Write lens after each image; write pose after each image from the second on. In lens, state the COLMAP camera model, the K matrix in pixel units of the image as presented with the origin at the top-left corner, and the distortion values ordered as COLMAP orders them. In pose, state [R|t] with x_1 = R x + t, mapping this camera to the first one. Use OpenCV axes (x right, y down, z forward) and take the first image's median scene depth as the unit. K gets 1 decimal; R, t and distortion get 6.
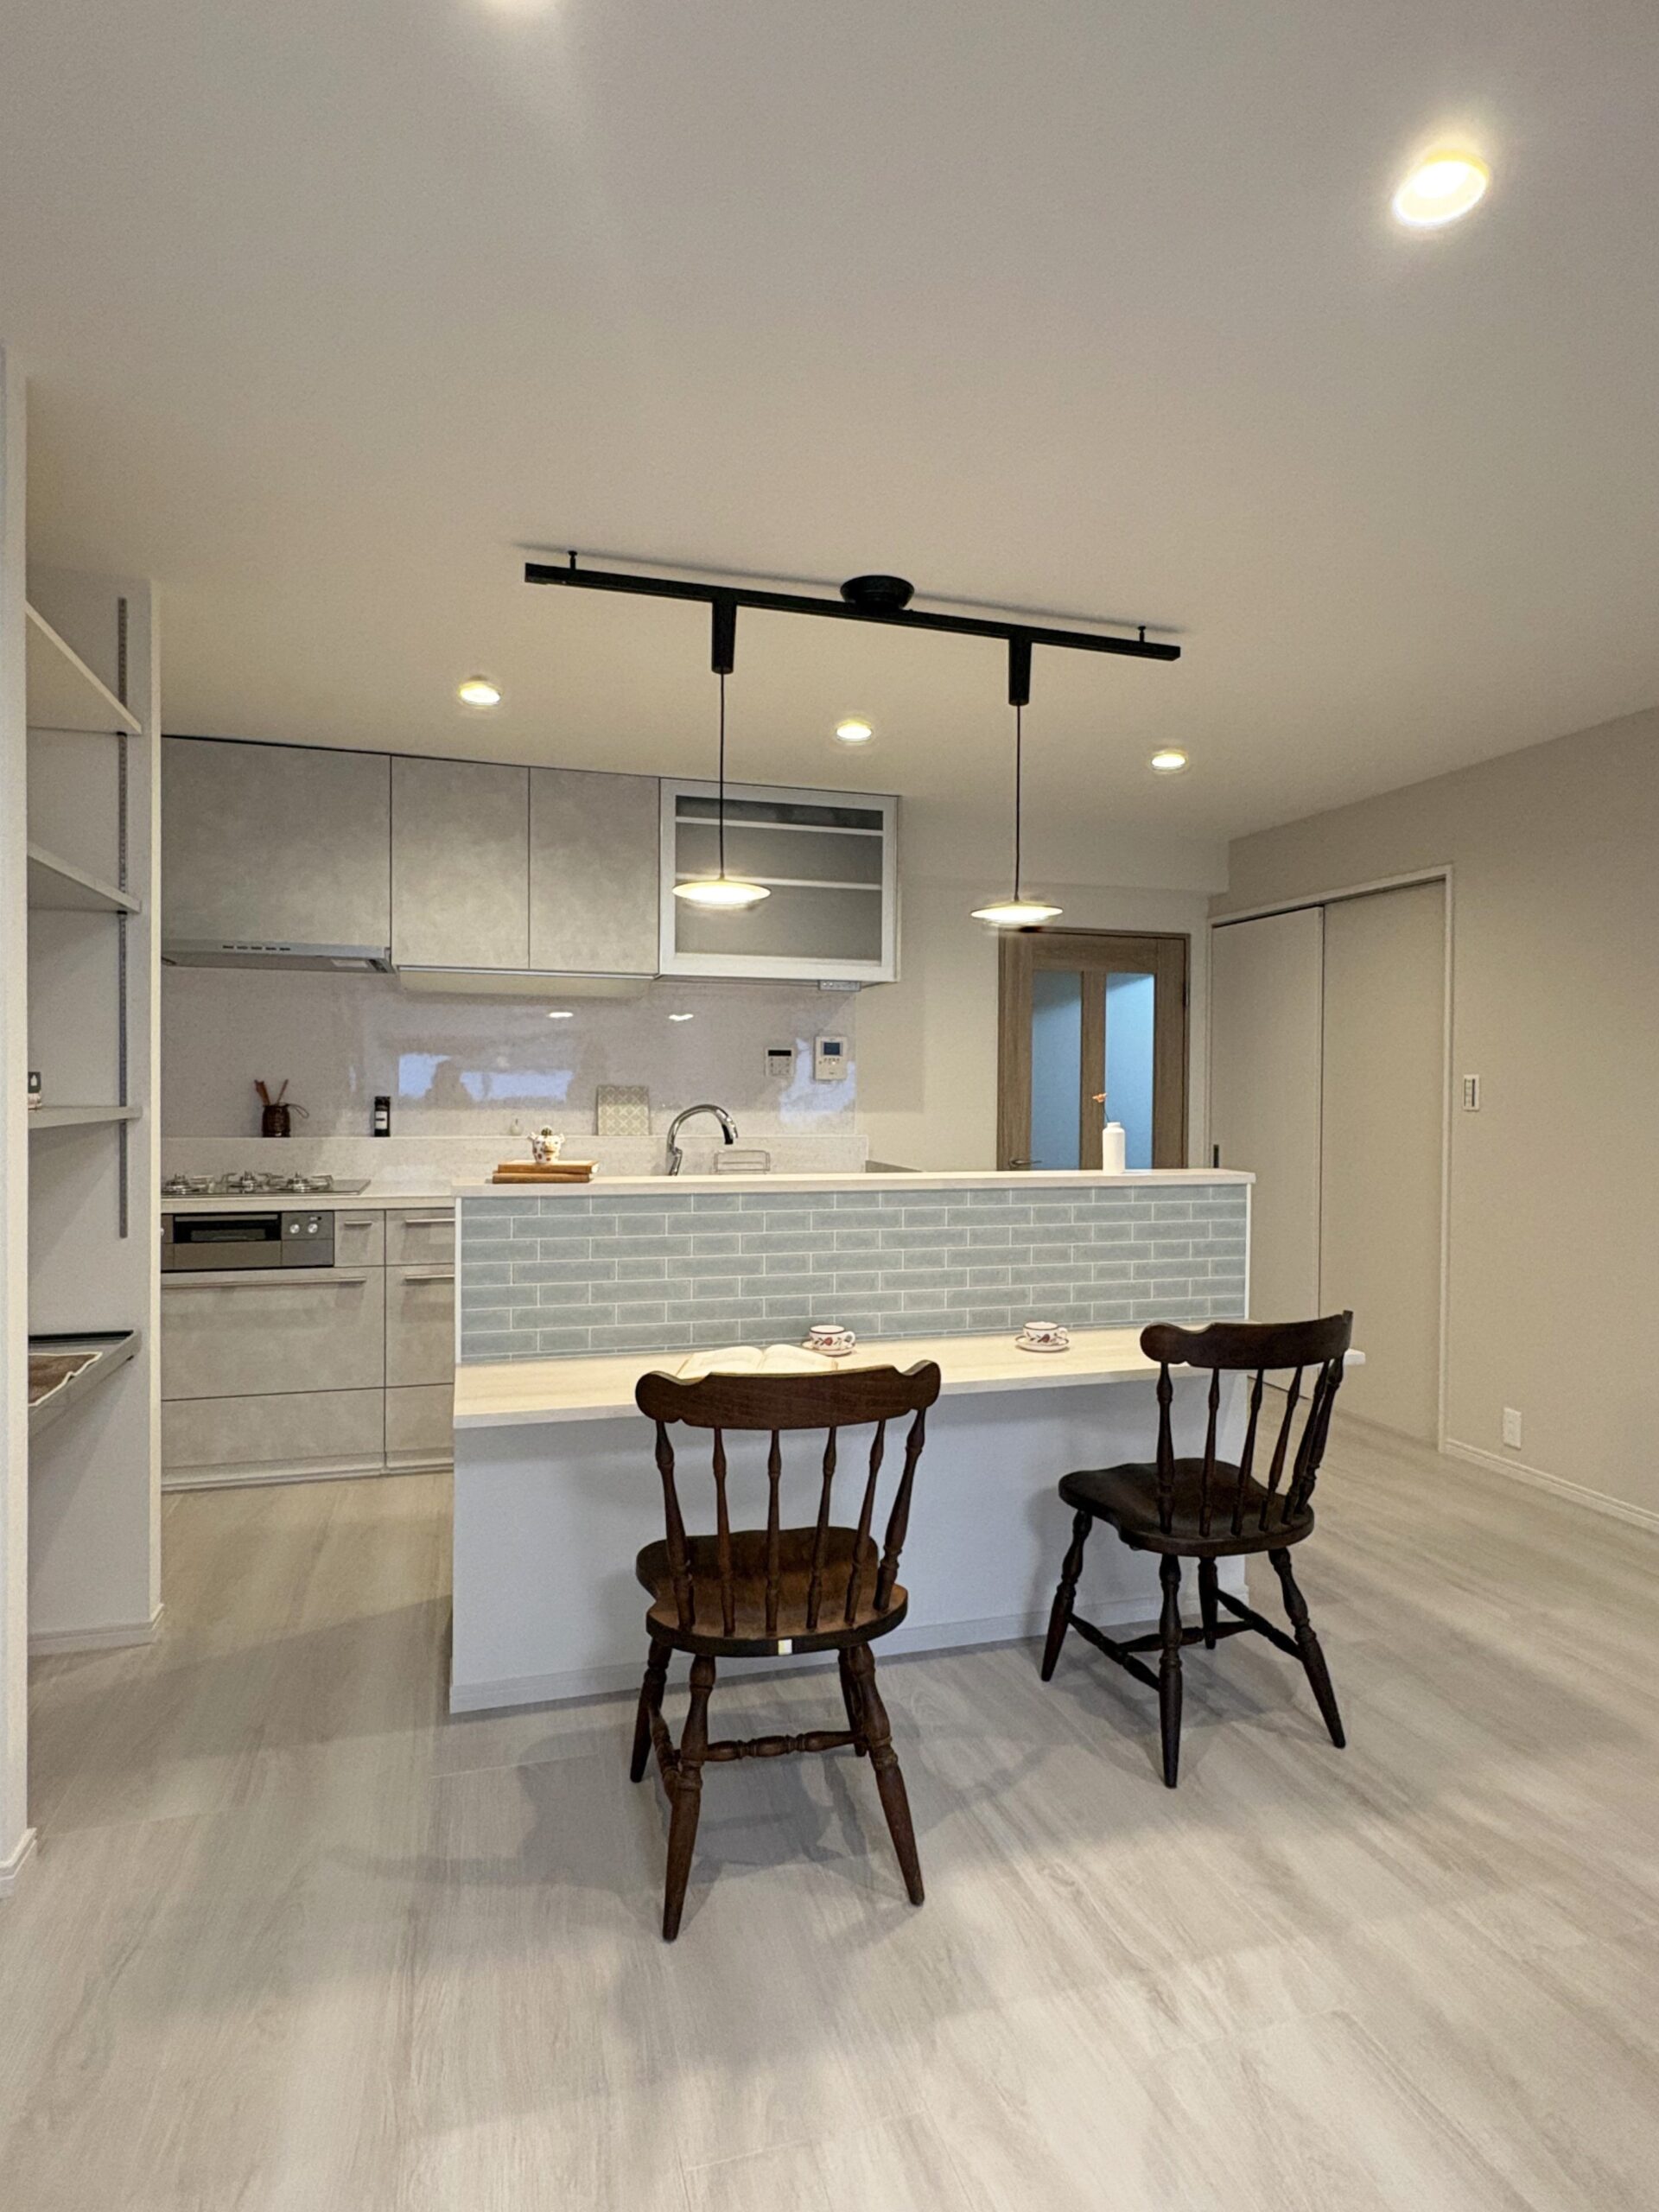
lens RADIAL K [[1218.5, 0, 832.9], [0, 1218.5, 1103.1], [0, 0, 1]] dist [-0.001599, -0.002806]
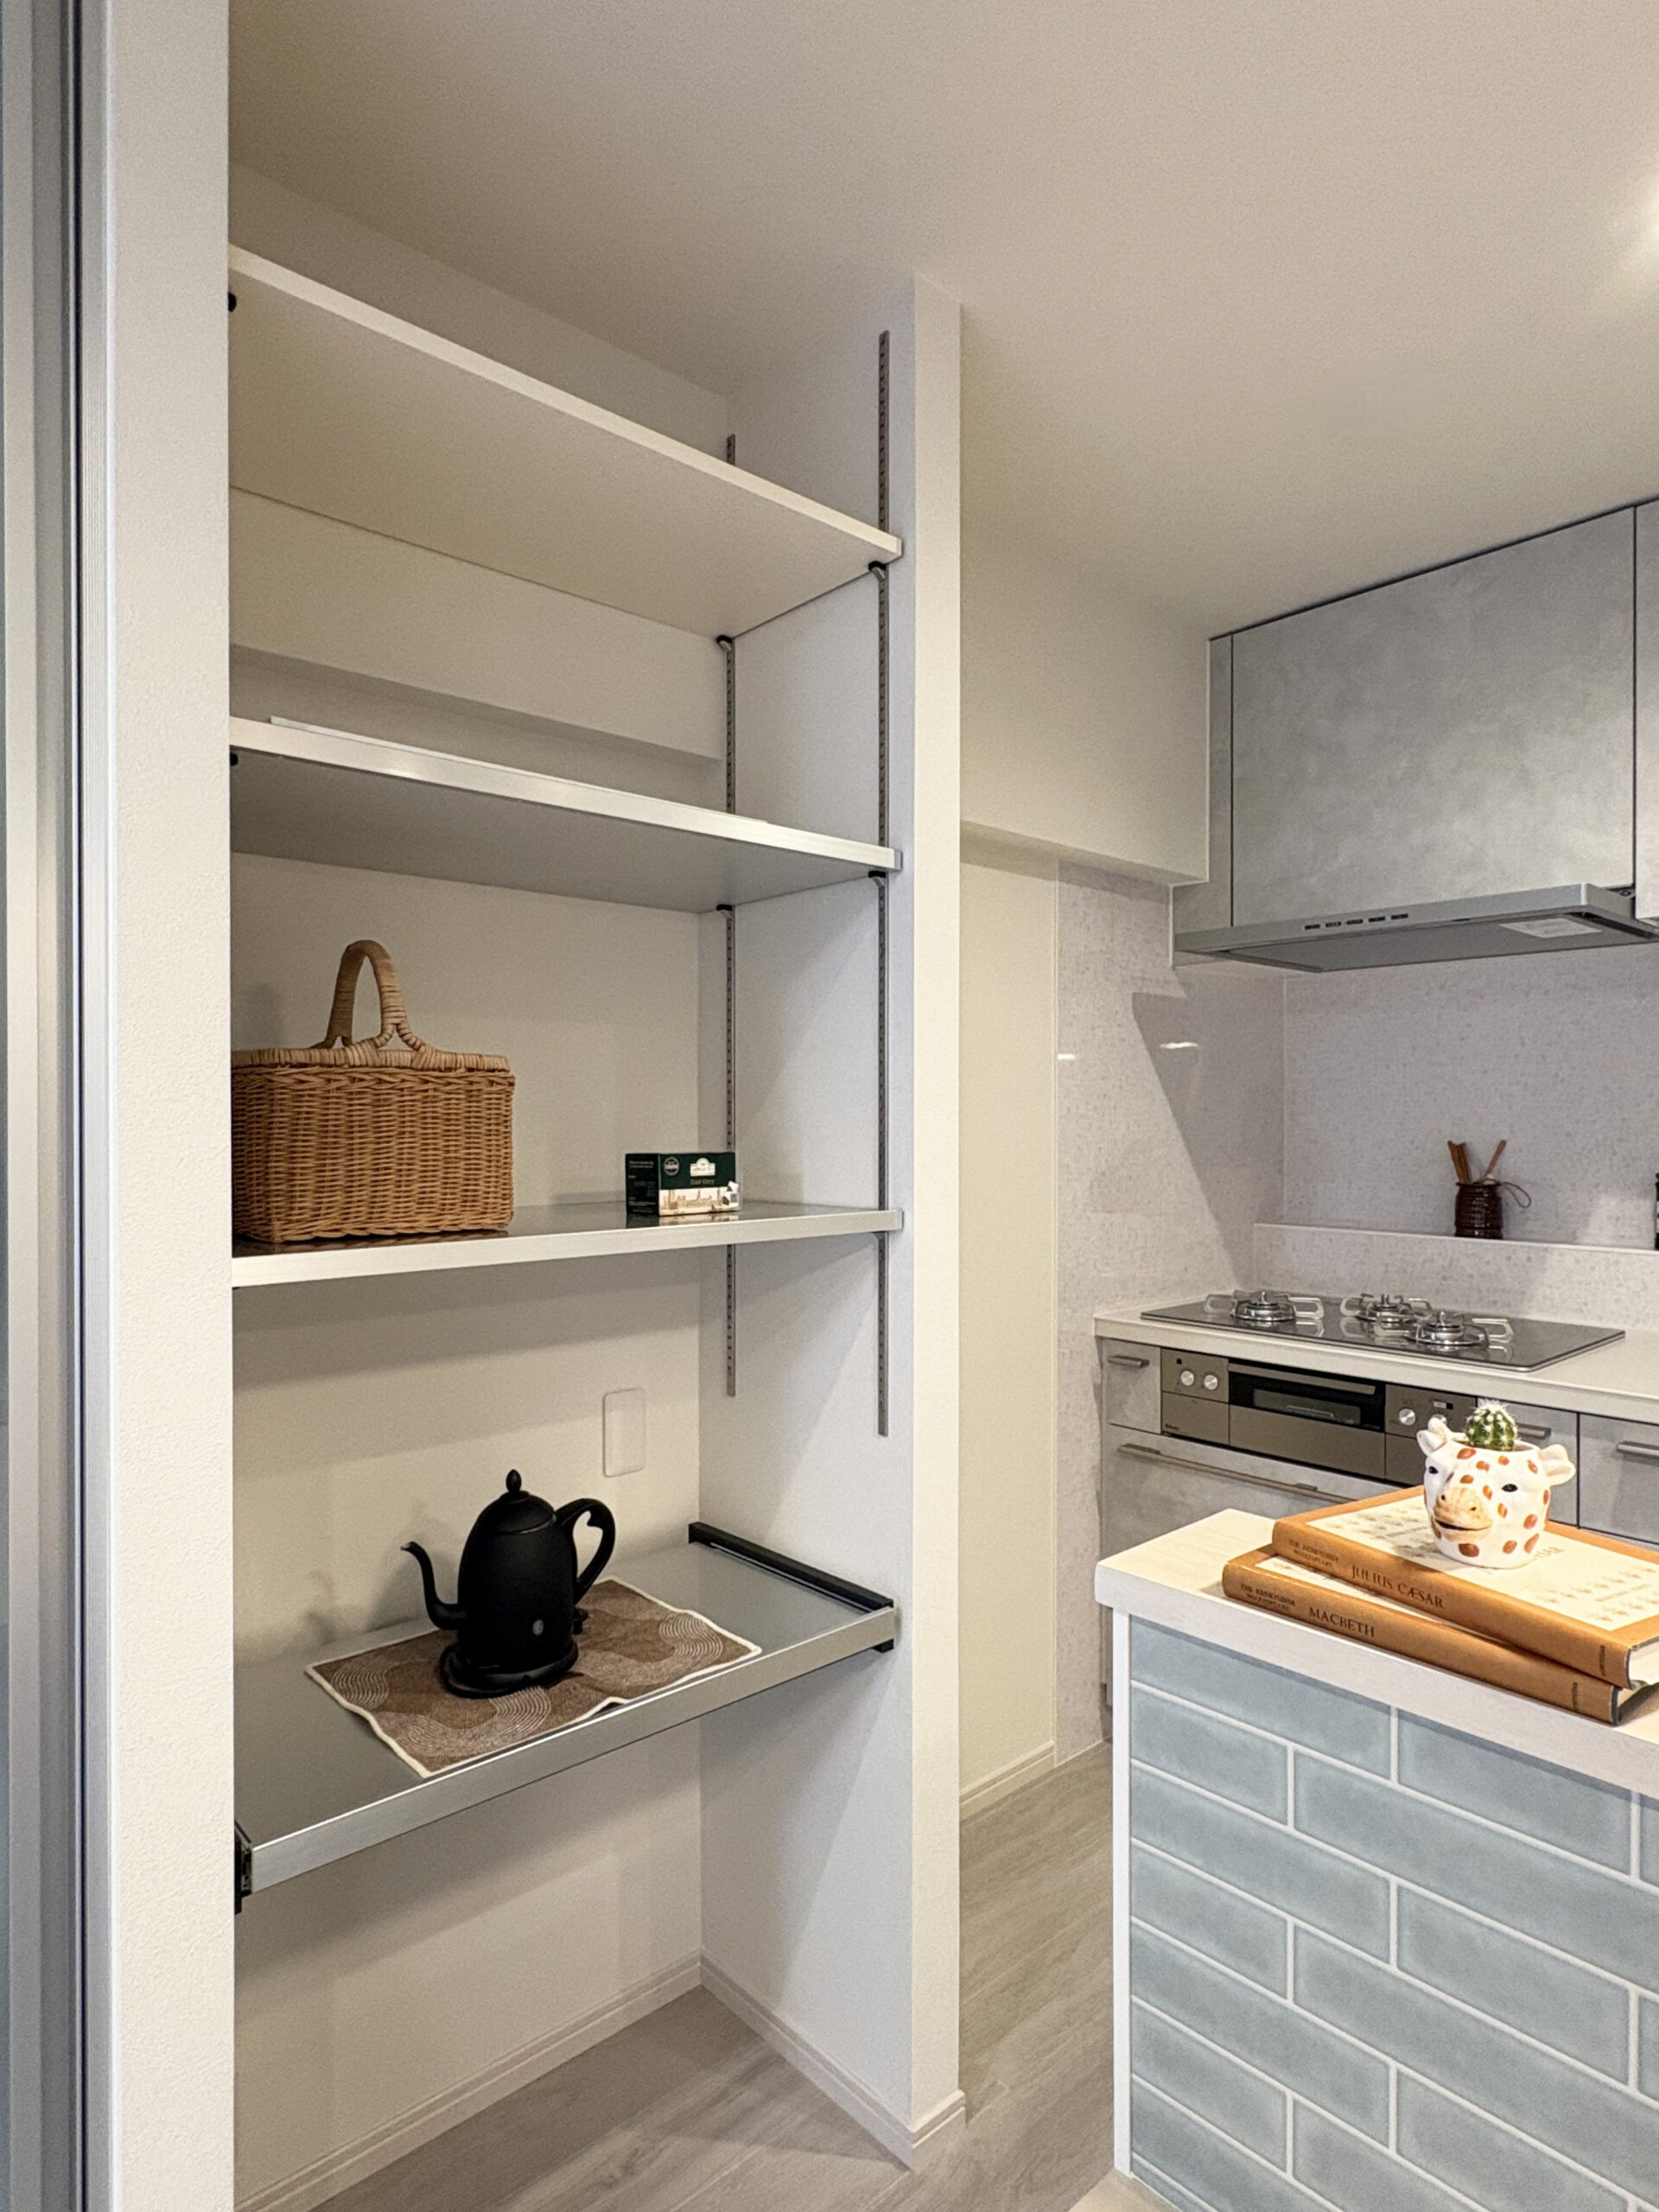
lens RADIAL K [[1247.3, 0, 827.2], [0, 1247.3, 1126.2], [0, 0, 1]] dist [-0.005696, 0.002385]
pose [[0.428146, -0.001603, -0.903708, -0.055090], [-0.009356, 0.999937, -0.006206, -0.030107], [0.903661, 0.011112, 0.428104, 0.666520]]
